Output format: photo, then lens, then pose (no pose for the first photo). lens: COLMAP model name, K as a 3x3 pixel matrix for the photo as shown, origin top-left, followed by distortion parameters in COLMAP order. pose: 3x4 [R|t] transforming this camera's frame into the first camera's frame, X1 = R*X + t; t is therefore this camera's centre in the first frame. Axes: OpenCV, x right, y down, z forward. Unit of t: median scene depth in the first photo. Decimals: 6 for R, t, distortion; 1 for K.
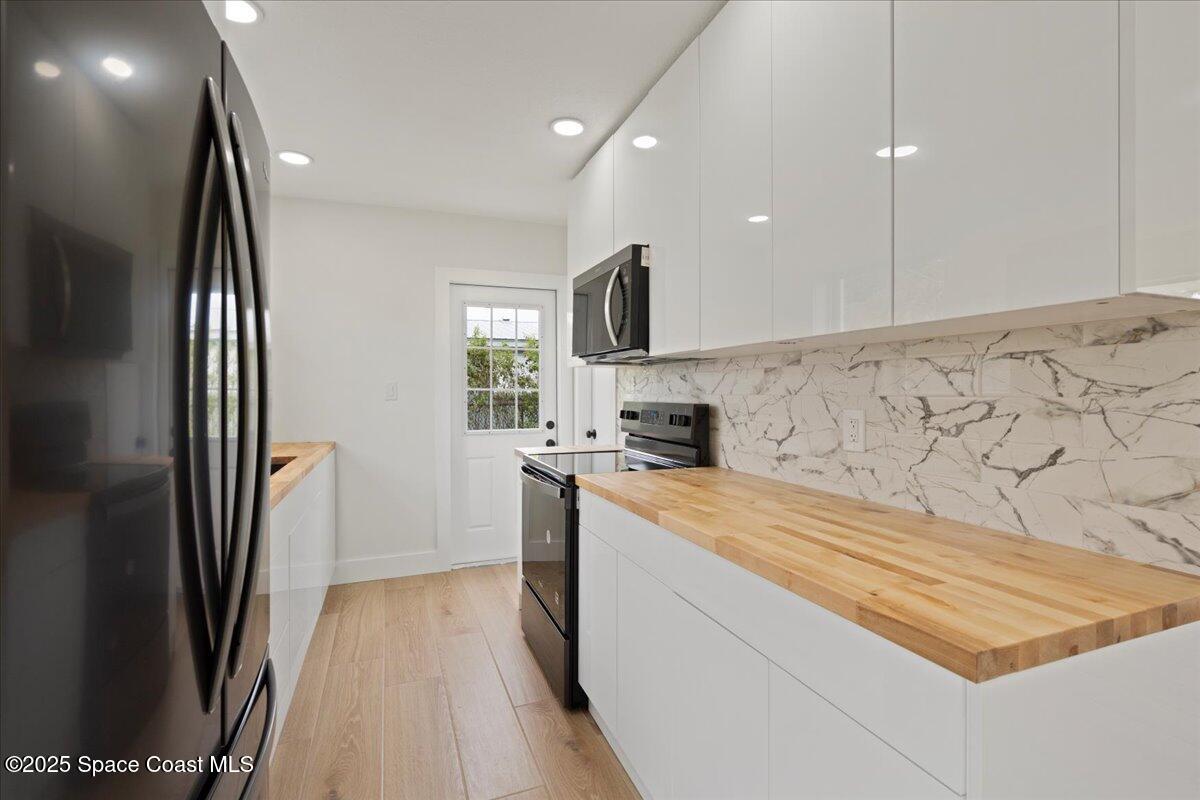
lens RADIAL K [[548.9, 0, 602.7], [0, 548.9, 389.5], [0, 0, 1]] dist [-0.009769, 0.005160]
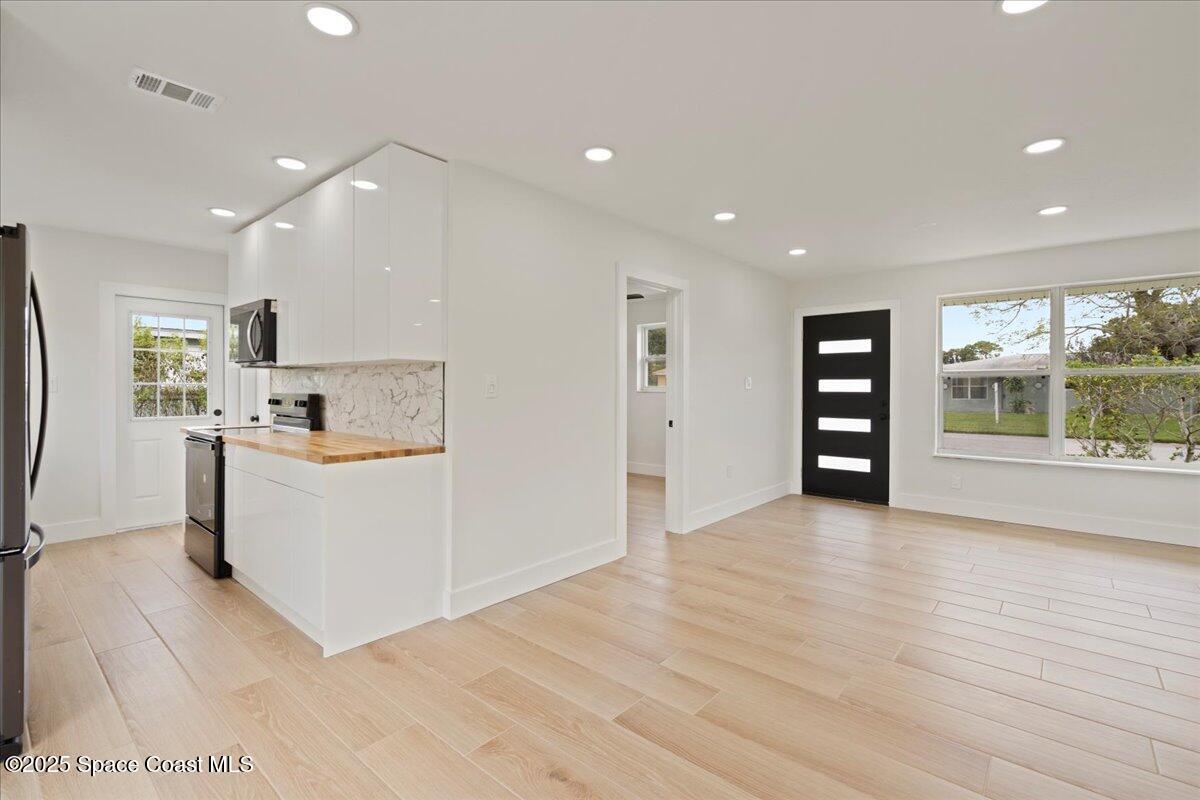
lens RADIAL K [[548.9, 0, 602.7], [0, 548.9, 389.5], [0, 0, 1]] dist [-0.009769, 0.005160]
pose [[0.885312, 0.004490, 0.464975, 0.182170], [-0.007783, 0.999956, 0.005163, -0.002695], [-0.464931, -0.008189, 0.885309, -0.920752]]
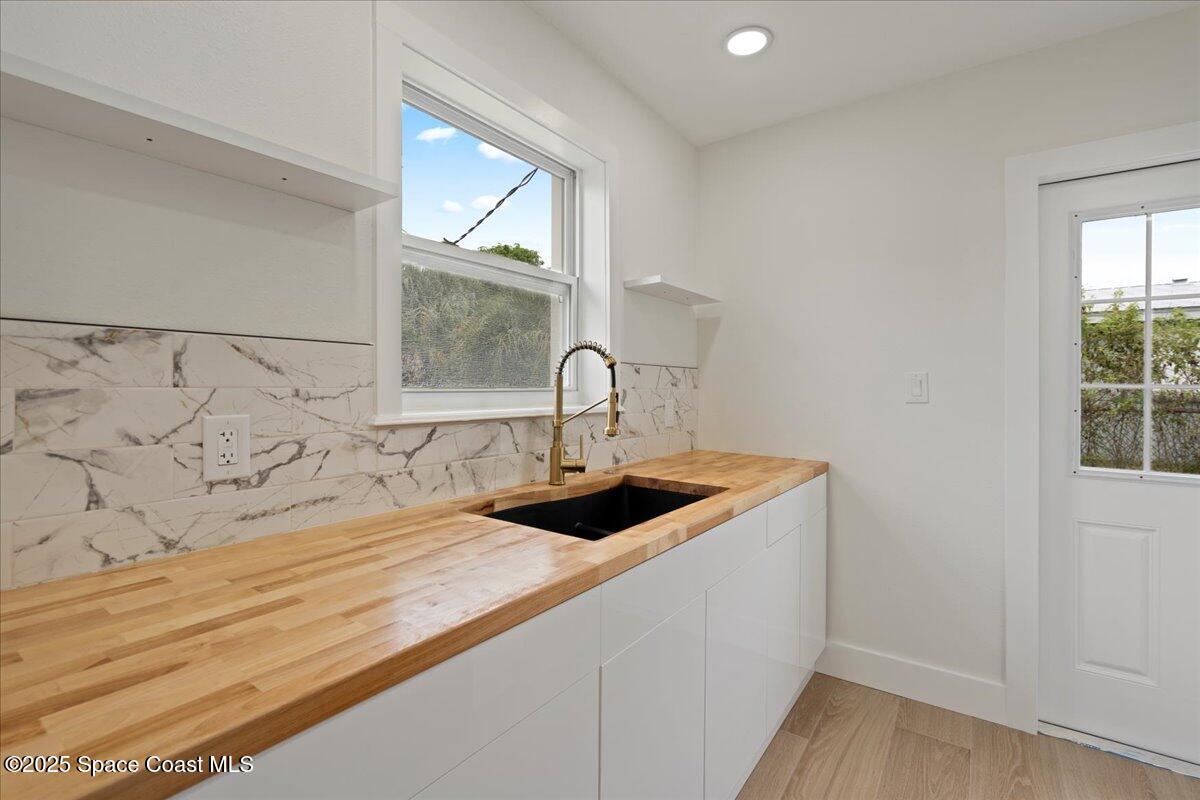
lens RADIAL K [[548.9, 0, 602.7], [0, 548.9, 389.5], [0, 0, 1]] dist [-0.009769, 0.005160]
pose [[0.552977, 0.006537, -0.833171, -0.115797], [-0.001731, 0.999976, 0.006696, 0.000871], [0.833195, -0.002261, 0.552975, 0.574009]]
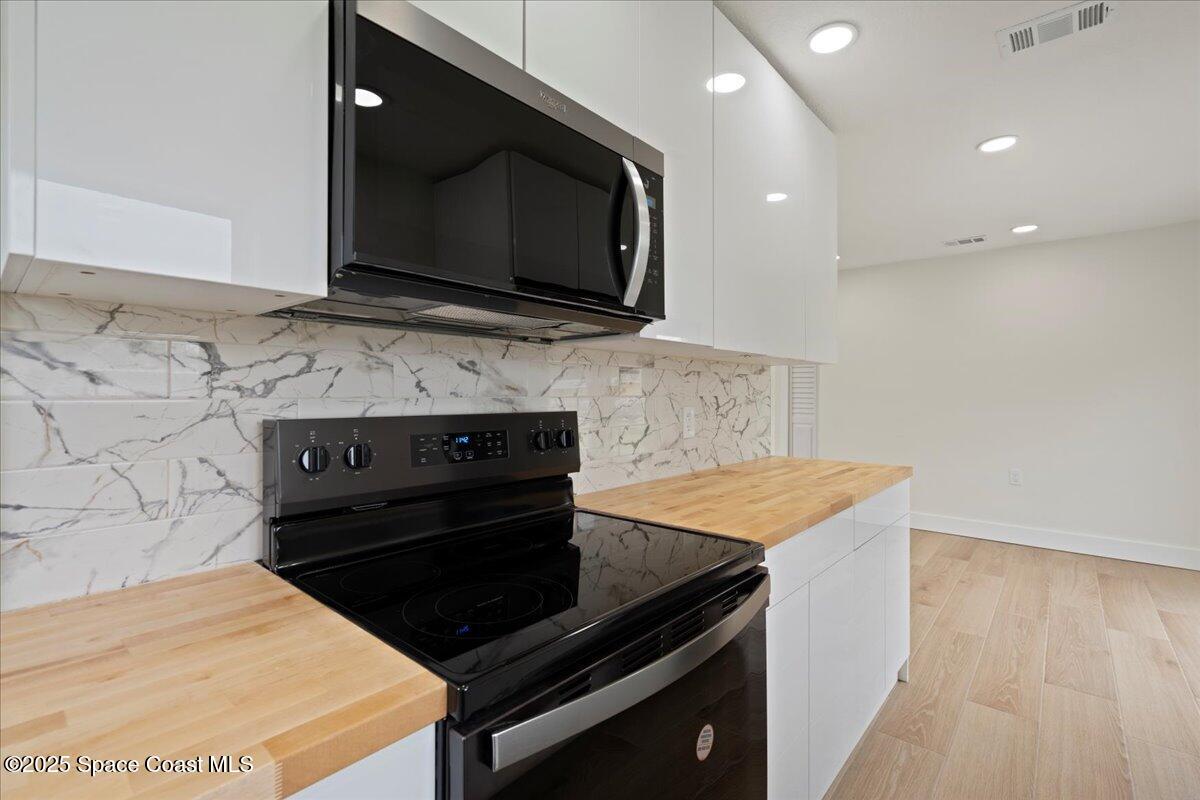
lens RADIAL K [[548.9, 0, 602.7], [0, 548.9, 389.5], [0, 0, 1]] dist [-0.009769, 0.005160]
pose [[-0.471070, 0.009308, 0.882047, -0.434764], [-0.001875, 0.999932, -0.011553, 0.008027], [-0.882094, -0.007096, -0.471020, 1.280082]]
